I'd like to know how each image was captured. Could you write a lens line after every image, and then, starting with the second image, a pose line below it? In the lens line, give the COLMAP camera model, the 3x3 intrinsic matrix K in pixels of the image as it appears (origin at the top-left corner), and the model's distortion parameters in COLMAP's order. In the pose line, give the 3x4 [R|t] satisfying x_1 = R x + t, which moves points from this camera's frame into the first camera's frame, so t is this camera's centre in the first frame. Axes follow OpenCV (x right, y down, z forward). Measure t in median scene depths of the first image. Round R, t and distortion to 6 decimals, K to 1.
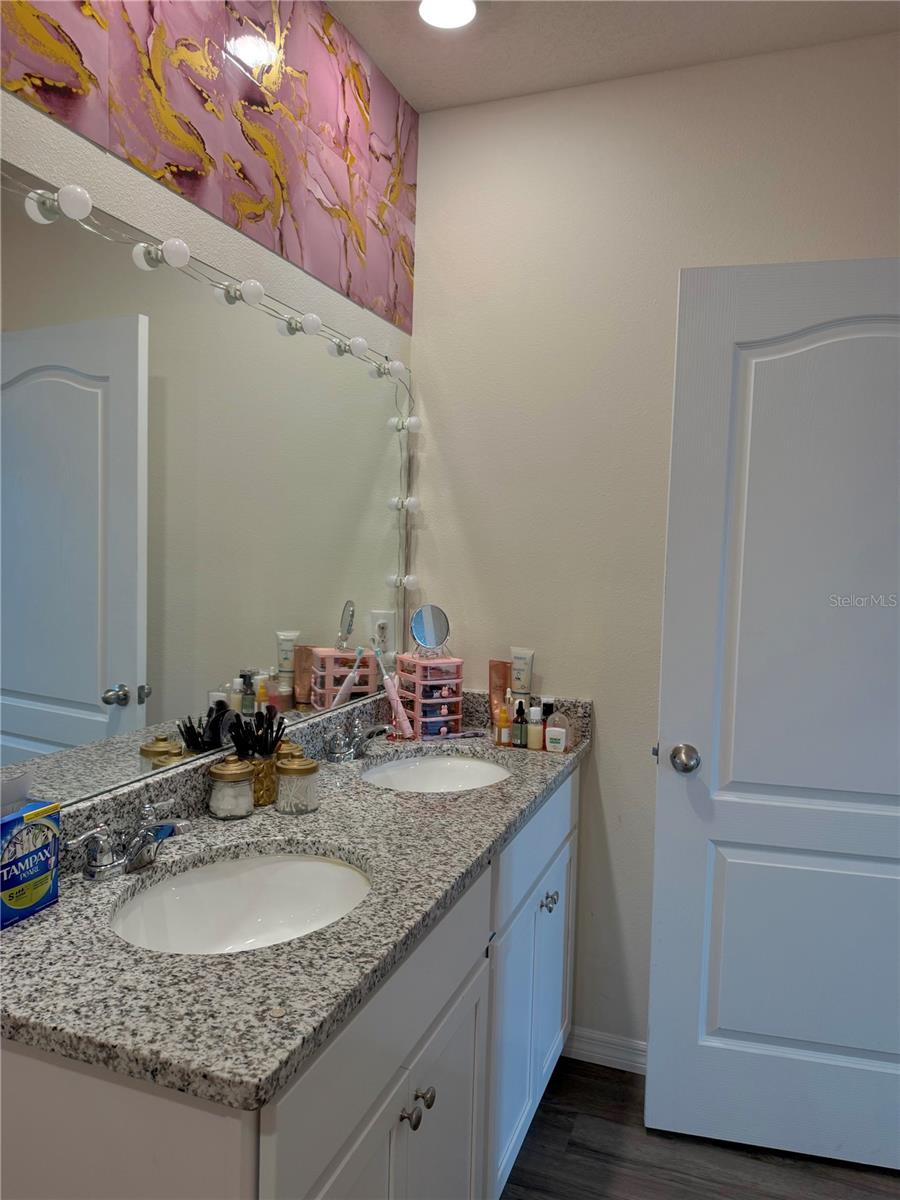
lens RADIAL K [[842.1, 0, 443.5], [0, 842.1, 601.0], [0, 0, 1]] dist [0.042021, -0.049475]
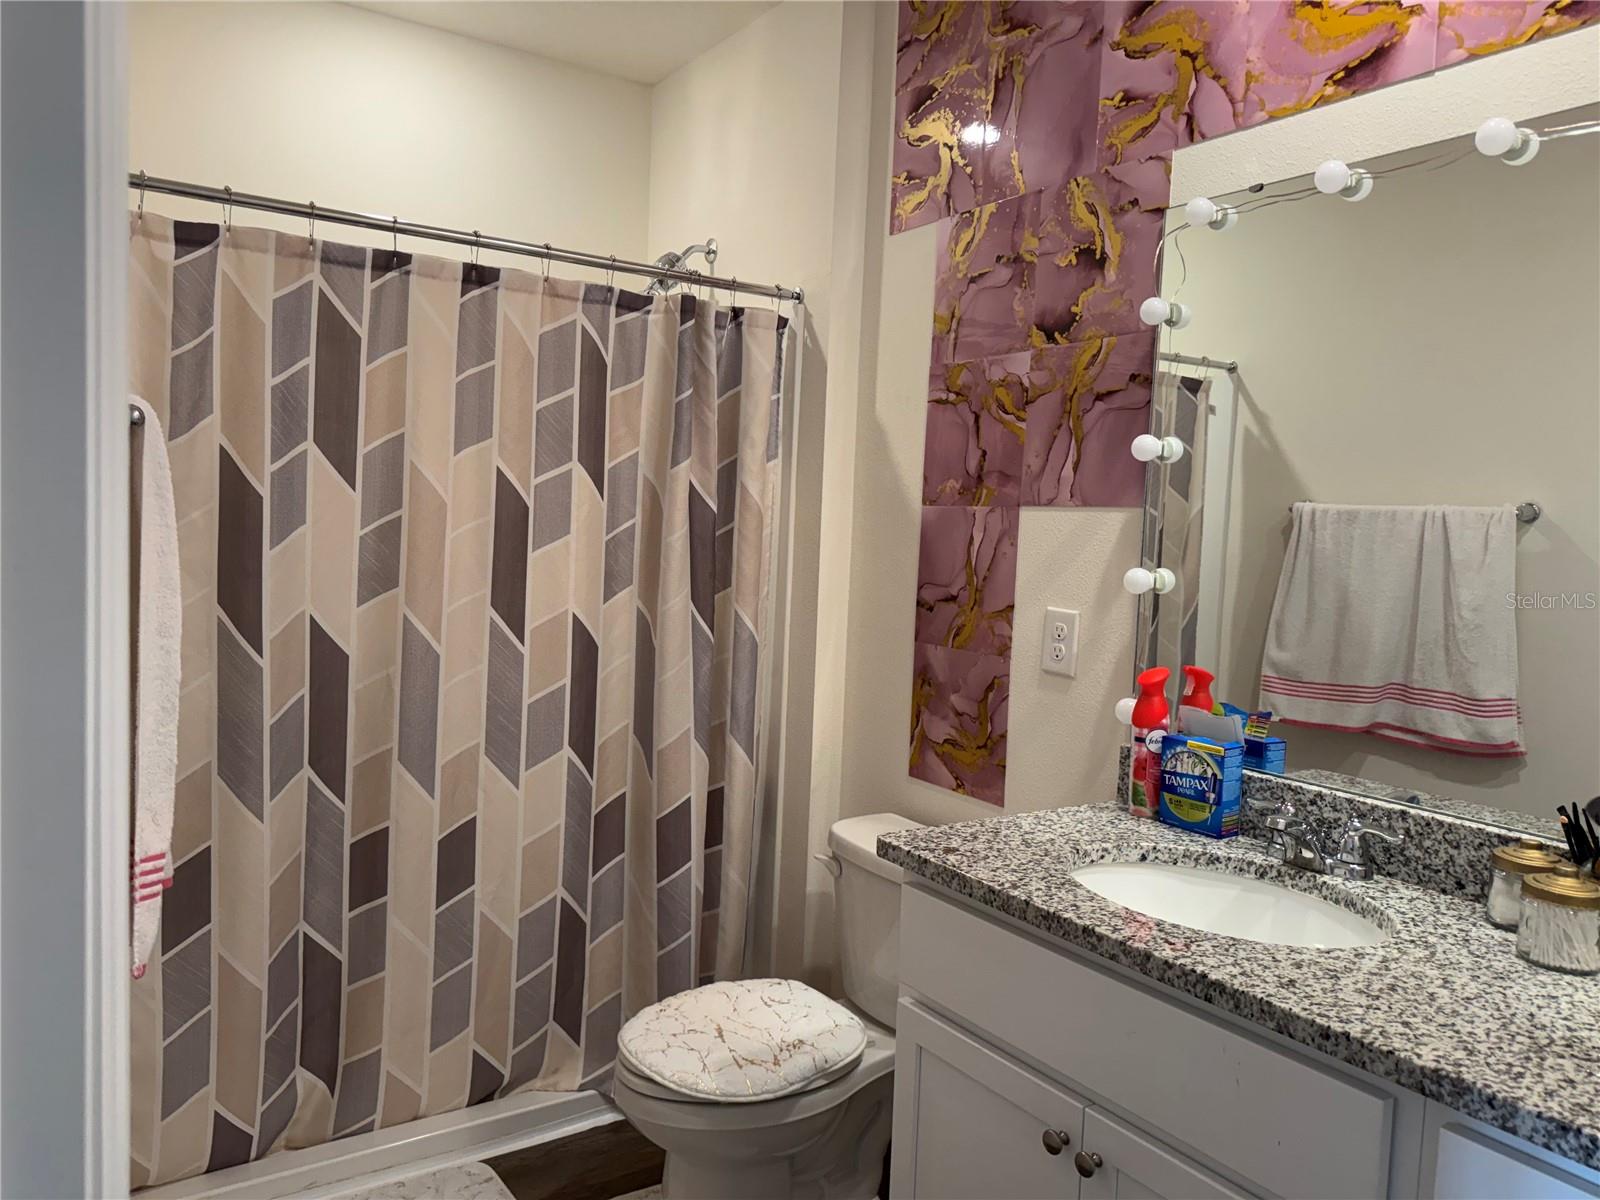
lens RADIAL K [[1122.8, 0, 794.5], [0, 1122.8, 597.1], [0, 0, 1]] dist [0.042021, -0.049475]
pose [[-0.575892, 0.009400, -0.817471, 1.002090], [-0.102305, 0.991245, 0.083470, -0.022537], [0.811099, 0.131701, -0.569889, 1.272242]]
